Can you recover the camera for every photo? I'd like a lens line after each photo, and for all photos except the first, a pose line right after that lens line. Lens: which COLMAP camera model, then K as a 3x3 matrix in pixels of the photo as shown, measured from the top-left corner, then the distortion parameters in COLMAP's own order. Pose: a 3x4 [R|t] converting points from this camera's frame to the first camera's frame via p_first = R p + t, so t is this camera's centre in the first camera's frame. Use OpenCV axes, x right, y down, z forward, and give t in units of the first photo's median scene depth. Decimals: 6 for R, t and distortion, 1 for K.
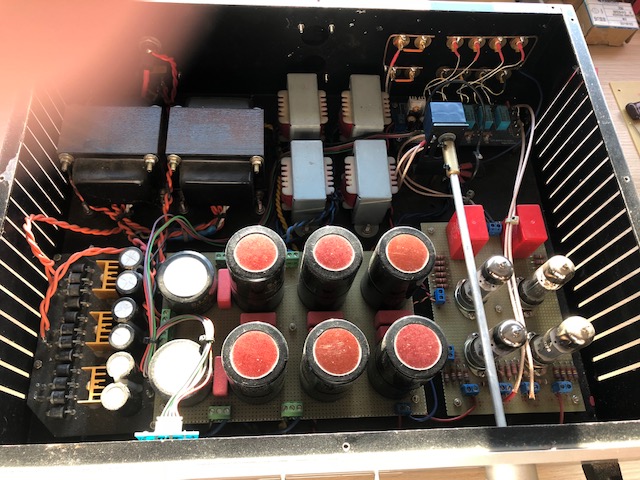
lens RADIAL K [[515.5, 0, 320.5], [0, 515.5, 238.9], [0, 0, 1]] dist [-0.006428, -0.000854]
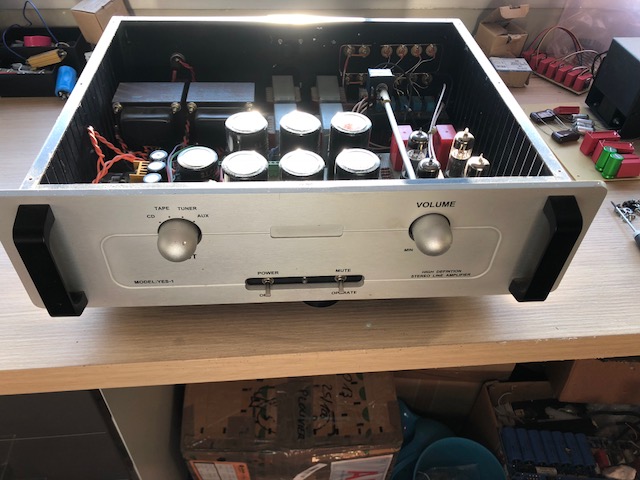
lens RADIAL K [[515.5, 0, 318.9], [0, 515.5, 241.3], [0, 0, 1]] dist [-0.006428, -0.000854]
pose [[0.998817, -0.048610, -0.001109, 0.047811], [0.045171, 0.936115, -0.348781, 0.657124], [0.017992, 0.348318, 0.937204, -0.191304]]
